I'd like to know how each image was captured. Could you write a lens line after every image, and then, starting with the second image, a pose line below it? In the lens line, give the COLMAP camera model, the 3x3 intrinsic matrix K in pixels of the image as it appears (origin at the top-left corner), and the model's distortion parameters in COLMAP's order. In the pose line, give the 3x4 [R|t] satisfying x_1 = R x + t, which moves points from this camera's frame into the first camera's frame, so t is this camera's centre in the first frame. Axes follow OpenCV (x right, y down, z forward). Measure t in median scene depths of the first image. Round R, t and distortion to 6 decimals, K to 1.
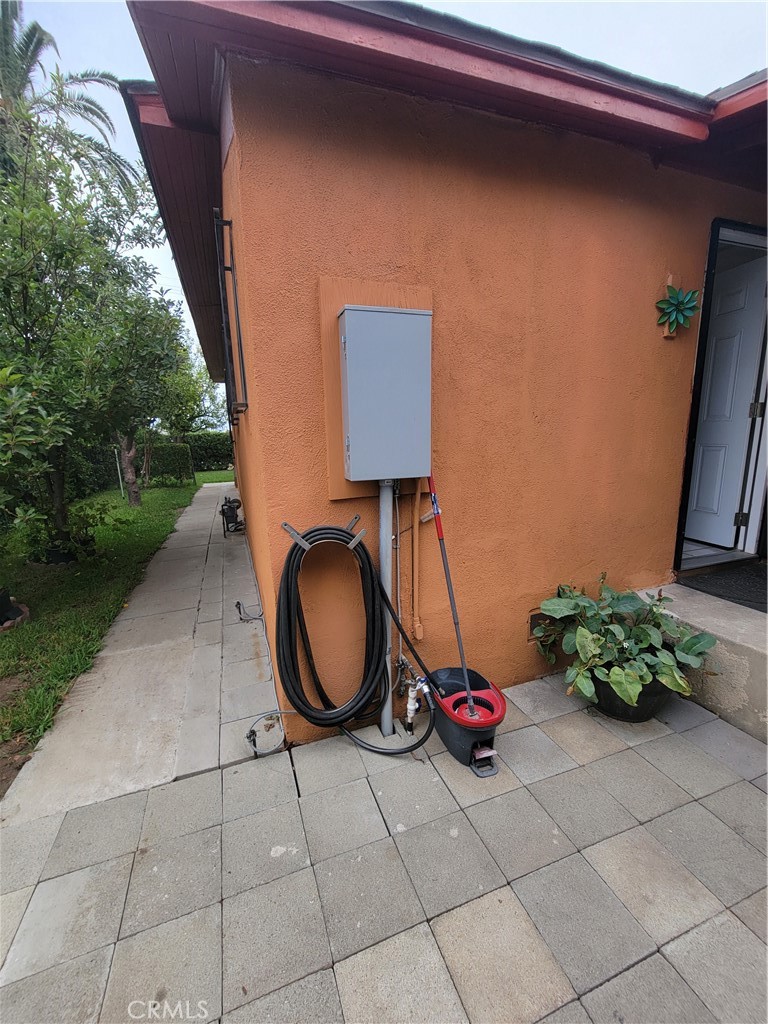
lens RADIAL K [[417.1, 0, 378.1], [0, 417.1, 522.1], [0, 0, 1]] dist [-0.008905, 0.000135]
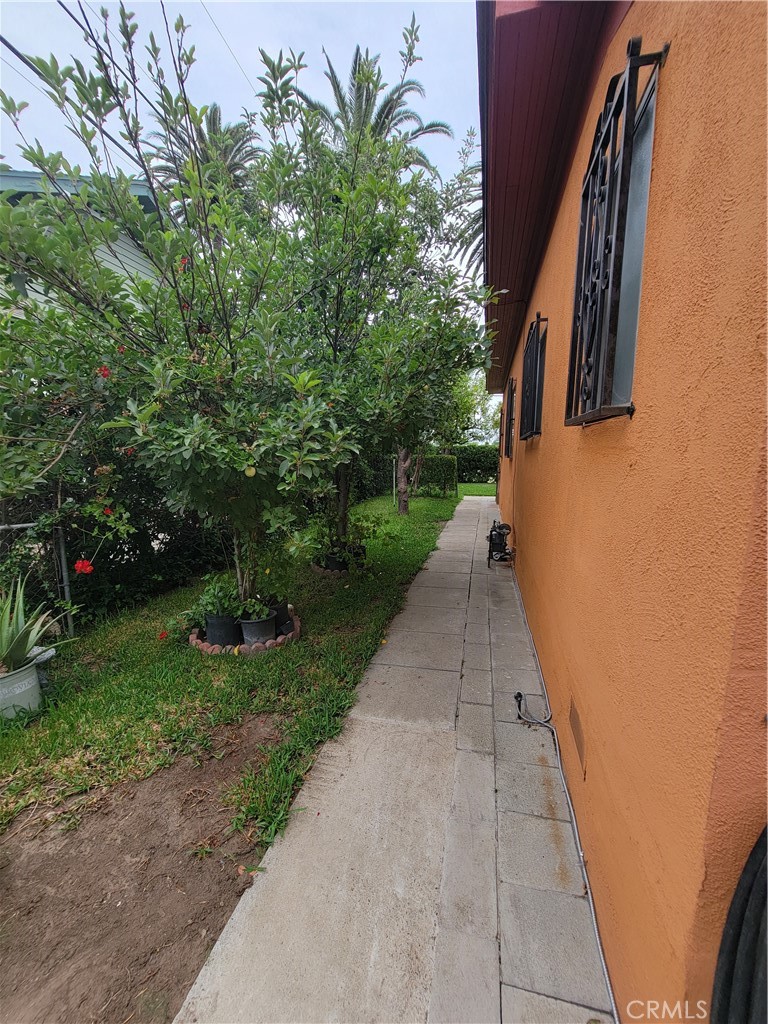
lens RADIAL K [[417.1, 0, 378.1], [0, 417.1, 522.1], [0, 0, 1]] dist [-0.008905, 0.000135]
pose [[0.830527, 0.123326, -0.543153, -0.133298], [-0.138148, 0.990318, 0.013617, -0.050154], [0.539574, 0.063726, 0.839523, 0.186019]]
